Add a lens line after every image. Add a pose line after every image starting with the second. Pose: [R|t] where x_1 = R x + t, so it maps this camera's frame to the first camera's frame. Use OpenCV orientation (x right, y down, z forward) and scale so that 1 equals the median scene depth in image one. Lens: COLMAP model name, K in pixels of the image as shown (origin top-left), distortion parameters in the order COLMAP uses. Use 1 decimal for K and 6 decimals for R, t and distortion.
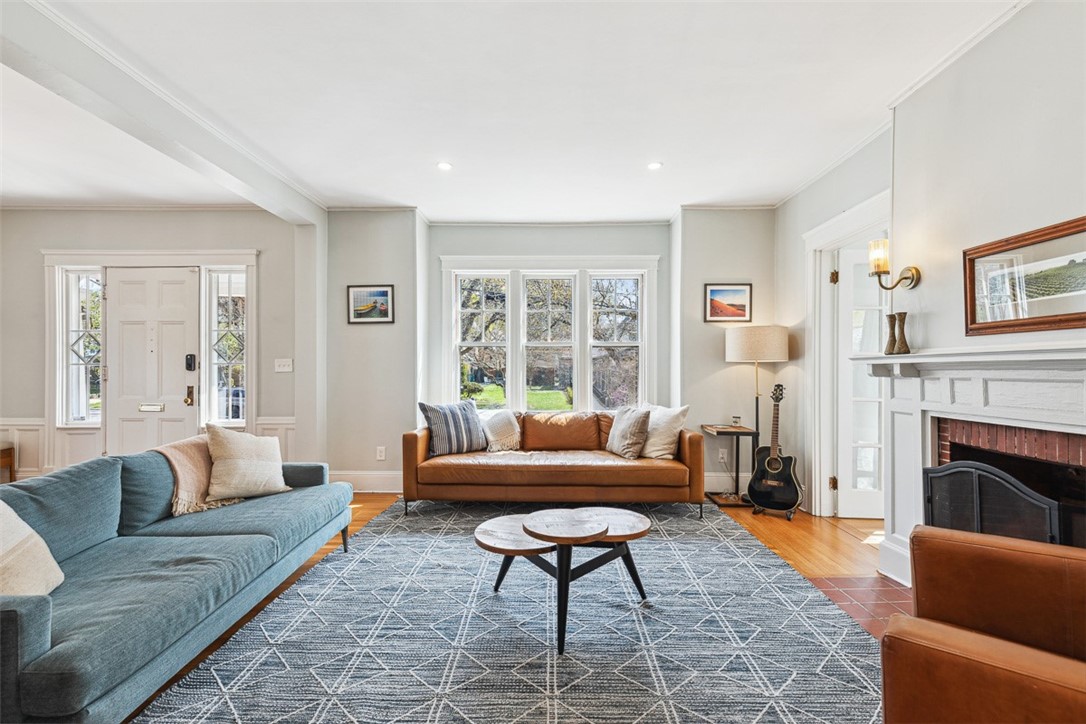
lens RADIAL K [[494.3, 0, 544.2], [0, 494.3, 365.9], [0, 0, 1]] dist [0.010090, -0.000022]
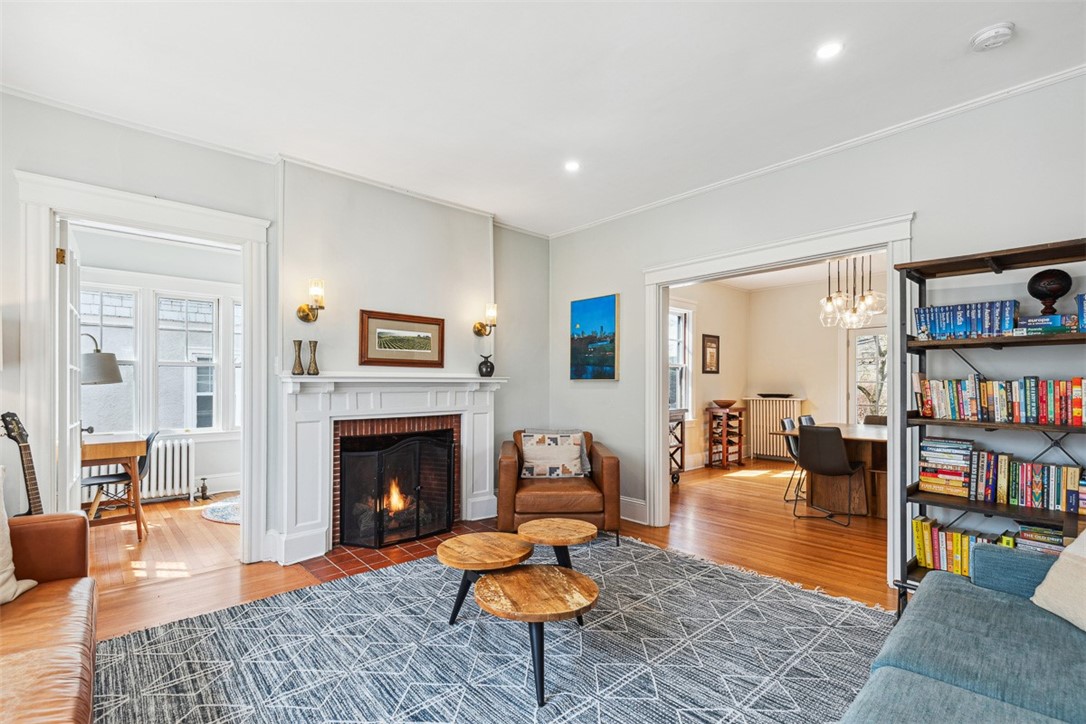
lens RADIAL K [[498.2, 0, 542.5], [0, 498.2, 381.9], [0, 0, 1]] dist [0.002643, 0.000048]
pose [[-0.680936, 0.002034, 0.732341, -0.679061], [-0.004845, 0.999962, -0.007282, 0.000855], [-0.732327, -0.008507, -0.680900, 1.634572]]
